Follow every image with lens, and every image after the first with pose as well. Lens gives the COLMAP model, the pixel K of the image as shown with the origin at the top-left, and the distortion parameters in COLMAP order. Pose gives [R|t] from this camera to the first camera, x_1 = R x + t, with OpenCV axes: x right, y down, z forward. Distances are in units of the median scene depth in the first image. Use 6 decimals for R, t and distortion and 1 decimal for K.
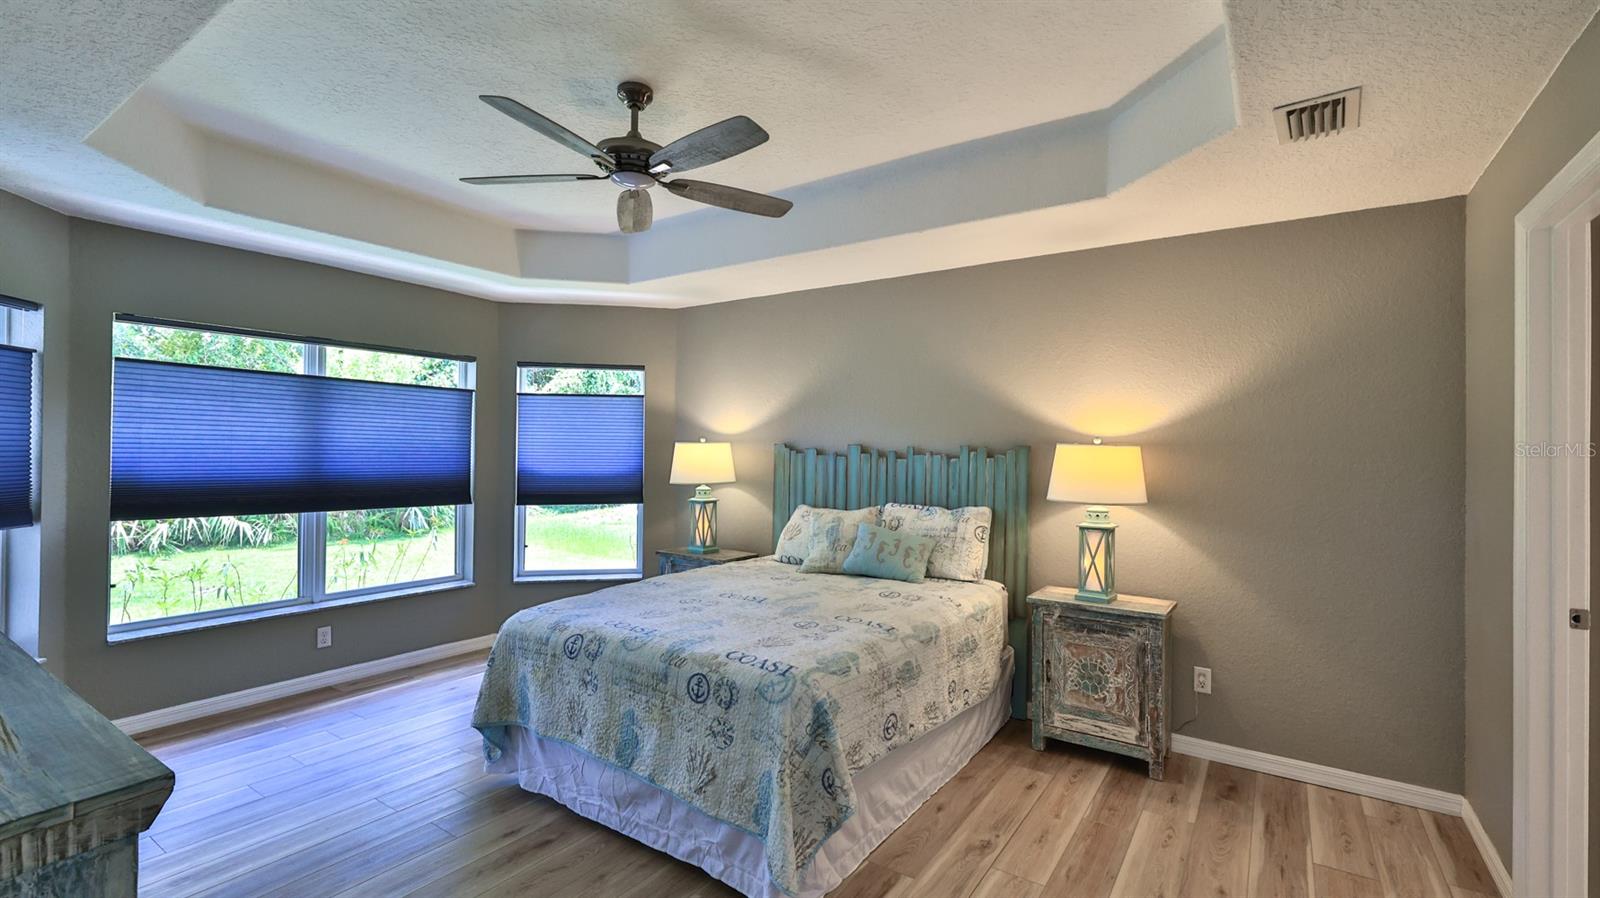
lens RADIAL K [[708.4, 0, 799.8], [0, 708.4, 449.5], [0, 0, 1]] dist [-0.000651, 0.000762]
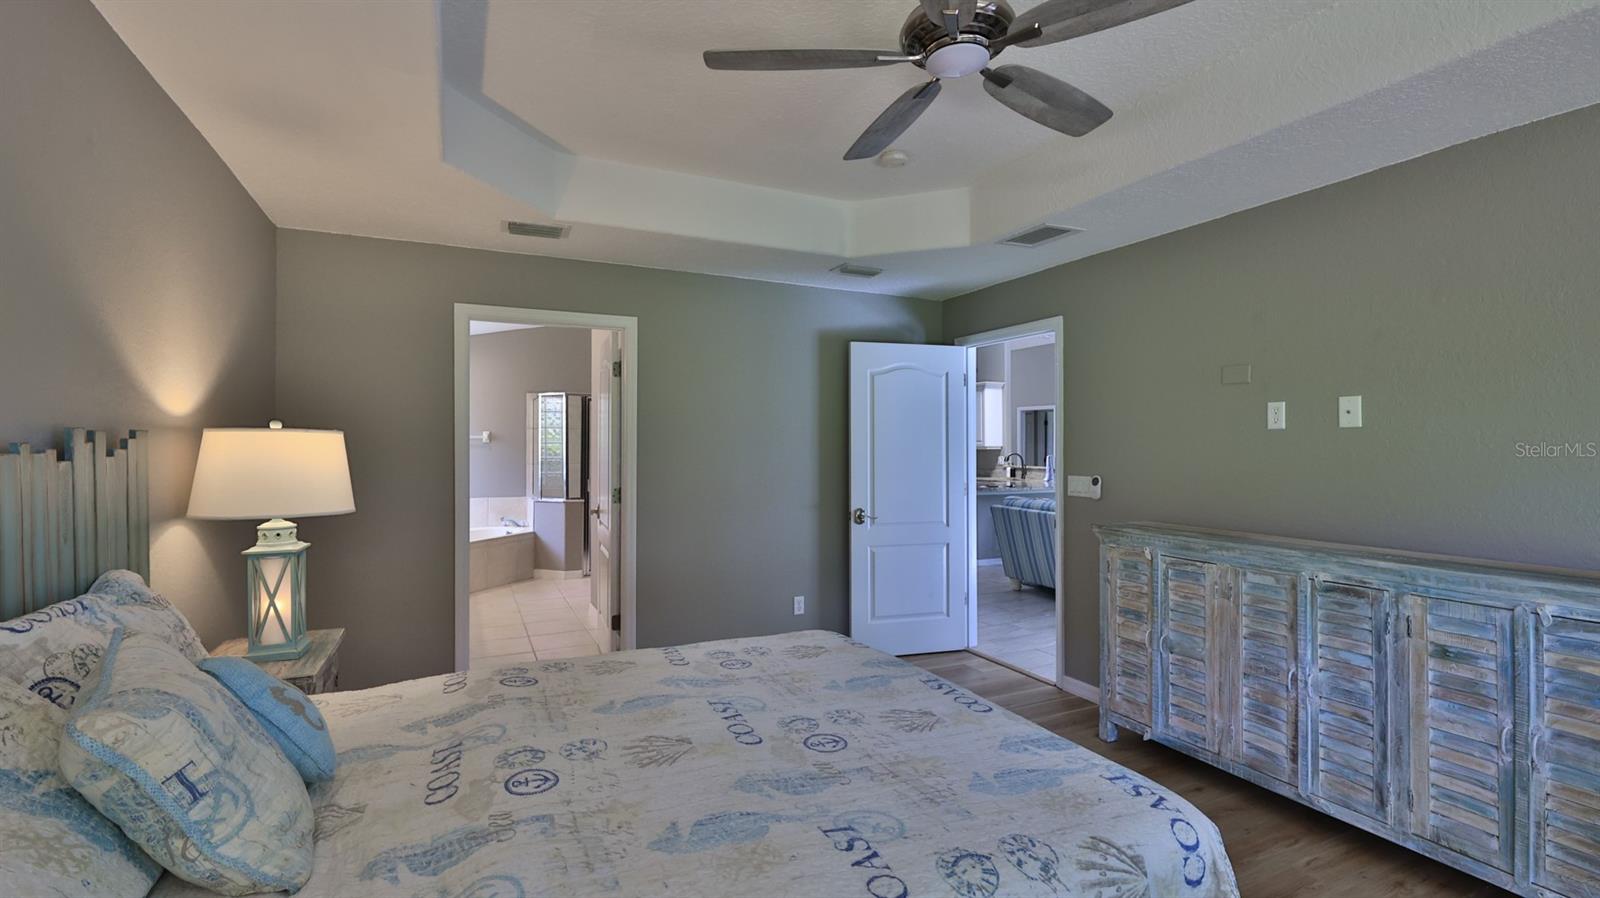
lens RADIAL K [[708.4, 0, 798.5], [0, 708.4, 448.7], [0, 0, 1]] dist [-0.000651, 0.000762]
pose [[0.497901, -0.010171, 0.867174, -0.374140], [-0.000114, 0.999930, 0.011794, -0.002276], [-0.867234, -0.005970, 0.497865, 0.460680]]
